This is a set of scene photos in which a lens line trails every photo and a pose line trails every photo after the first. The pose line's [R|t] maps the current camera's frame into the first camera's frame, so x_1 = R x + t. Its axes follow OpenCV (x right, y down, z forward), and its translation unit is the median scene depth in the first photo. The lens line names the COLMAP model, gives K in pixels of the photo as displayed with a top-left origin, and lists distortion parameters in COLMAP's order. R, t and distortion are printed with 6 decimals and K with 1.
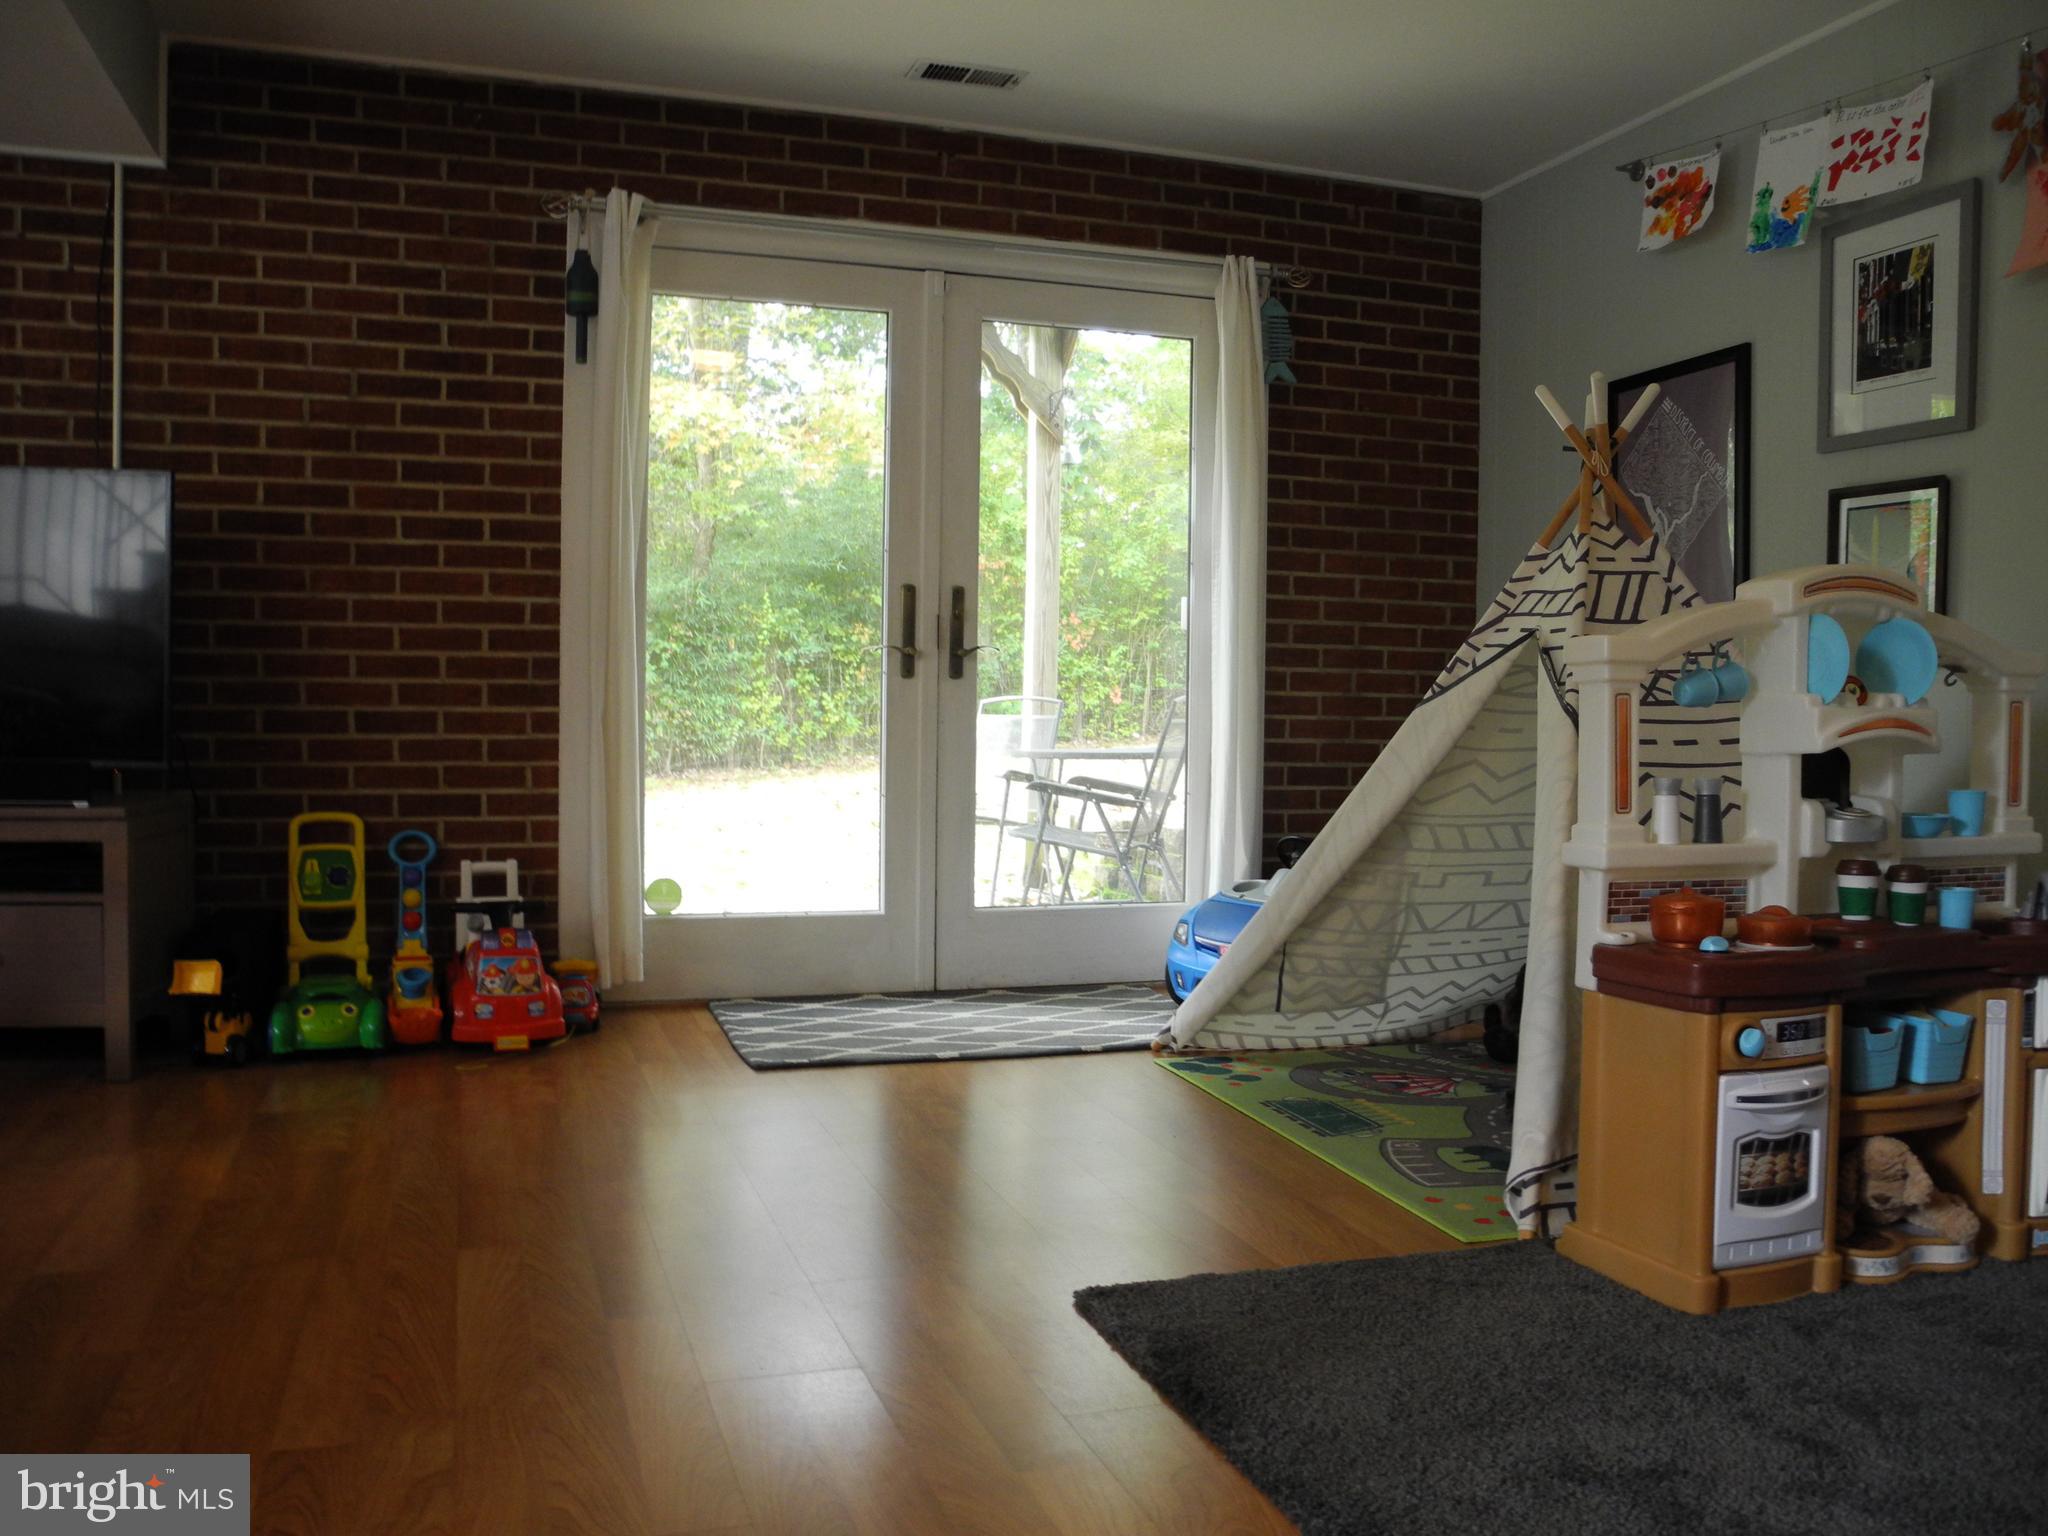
lens RADIAL K [[1657.6, 0, 998.1], [0, 1657.6, 768.5], [0, 0, 1]] dist [-0.155069, 0.130698]
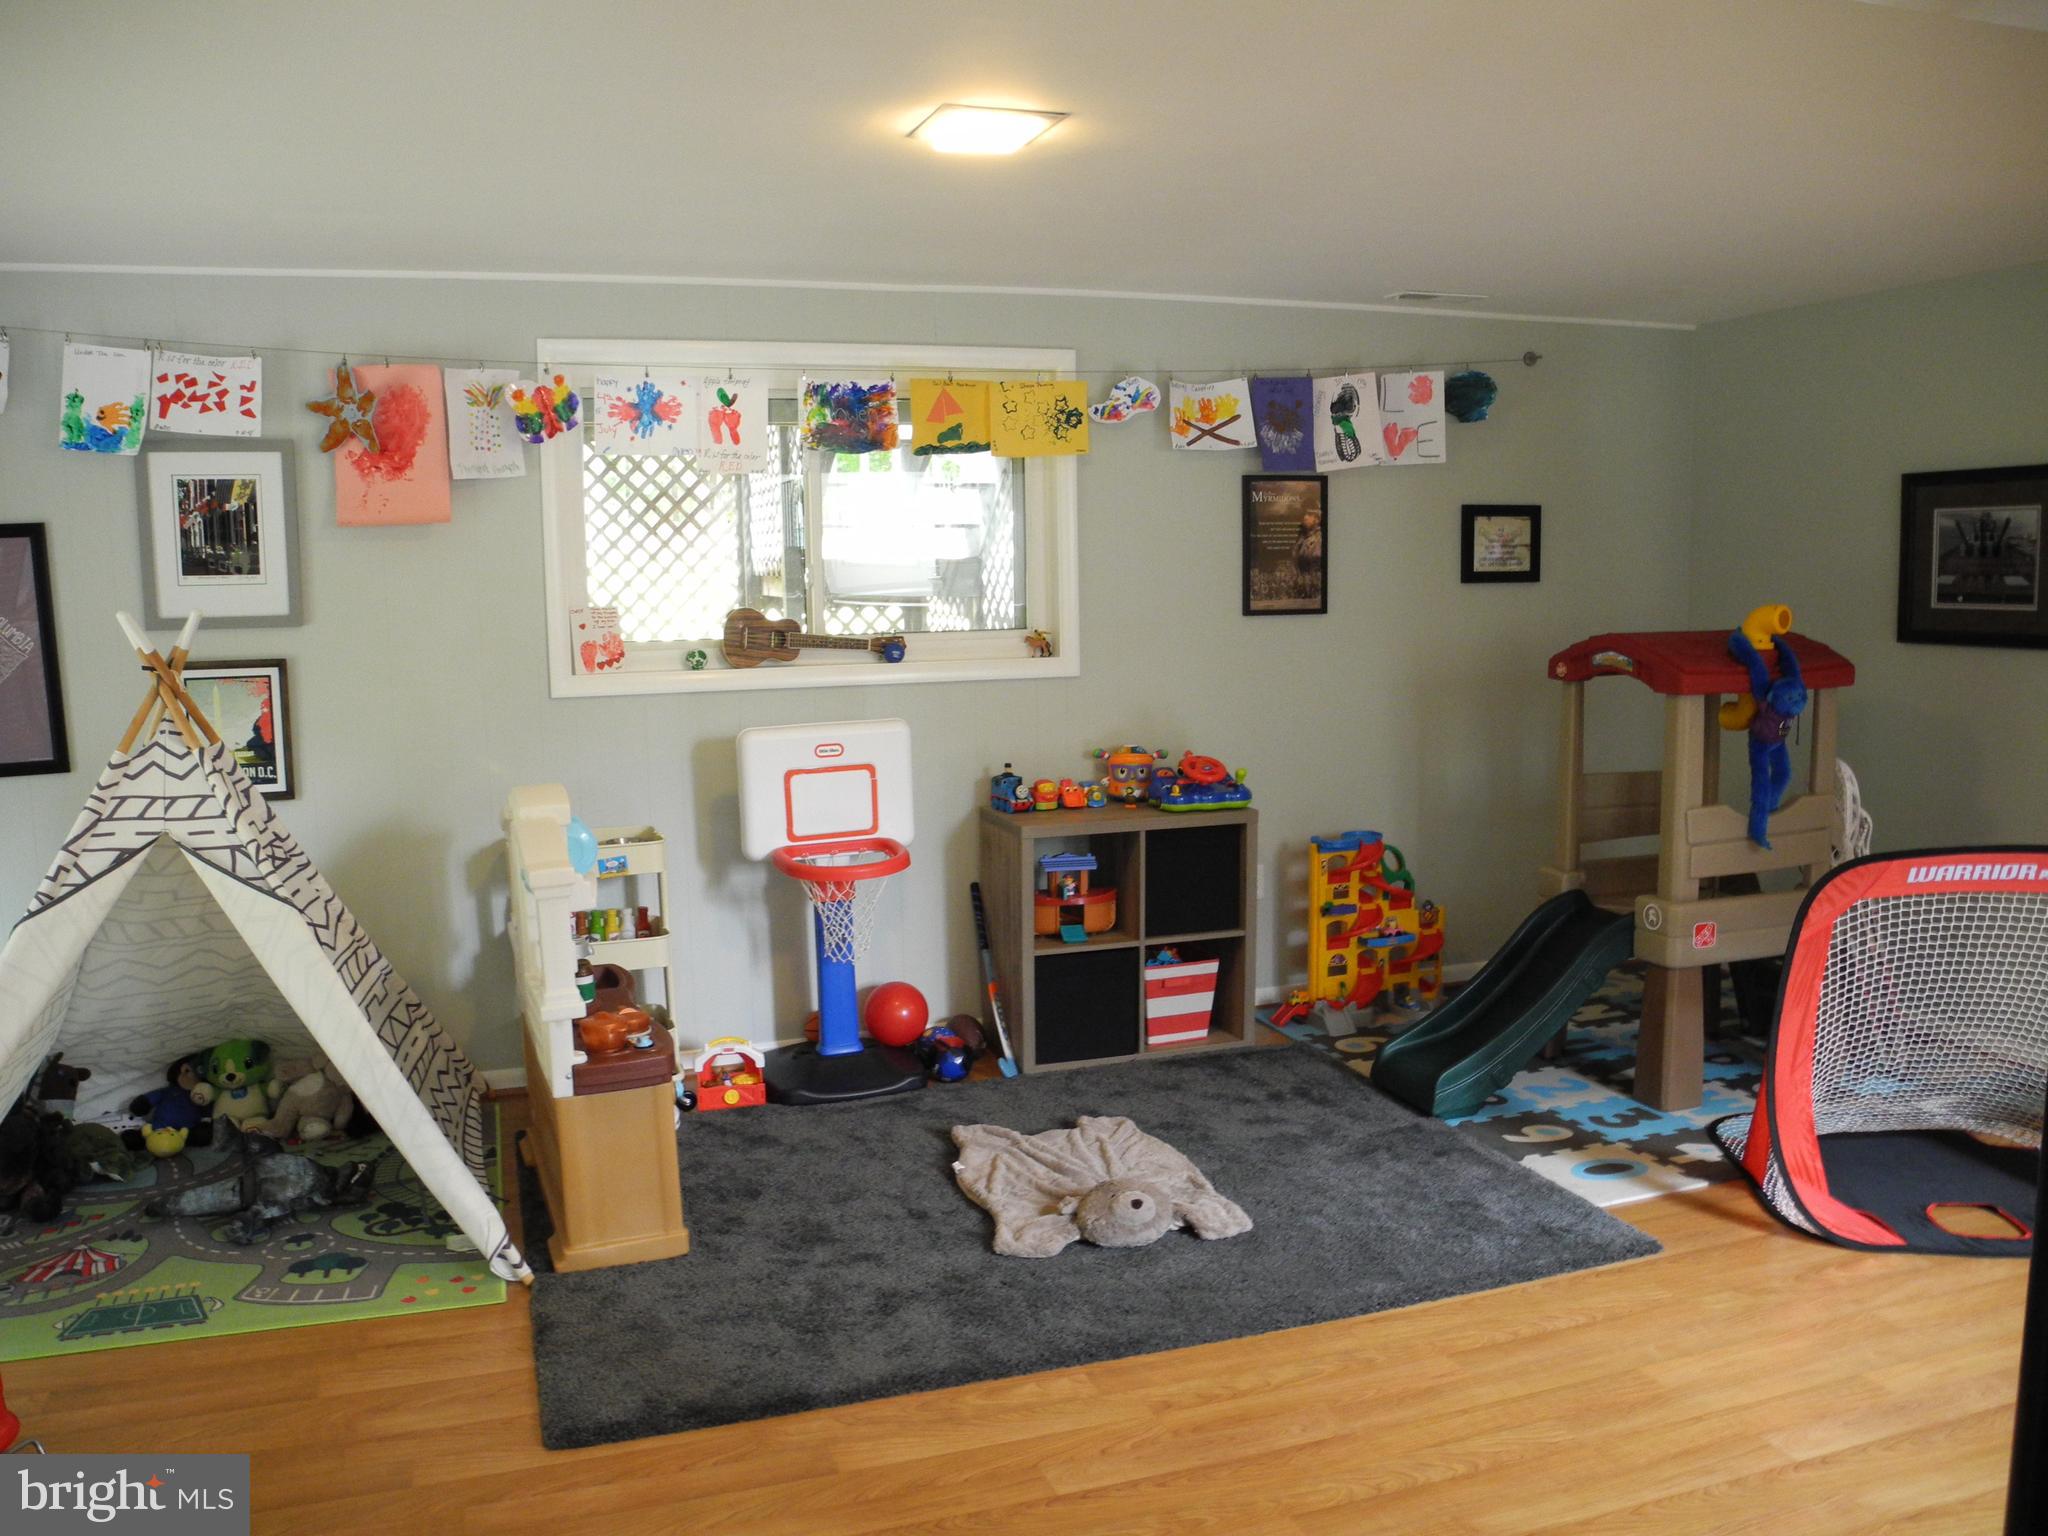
lens RADIAL K [[1657.6, 0, 998.1], [0, 1657.6, 768.5], [0, 0, 1]] dist [-0.155069, 0.130698]
pose [[-0.015658, -0.136474, 0.990520, -0.739417], [0.064887, 0.988414, 0.137210, -0.232729], [-0.997770, 0.066421, -0.006621, 0.405531]]
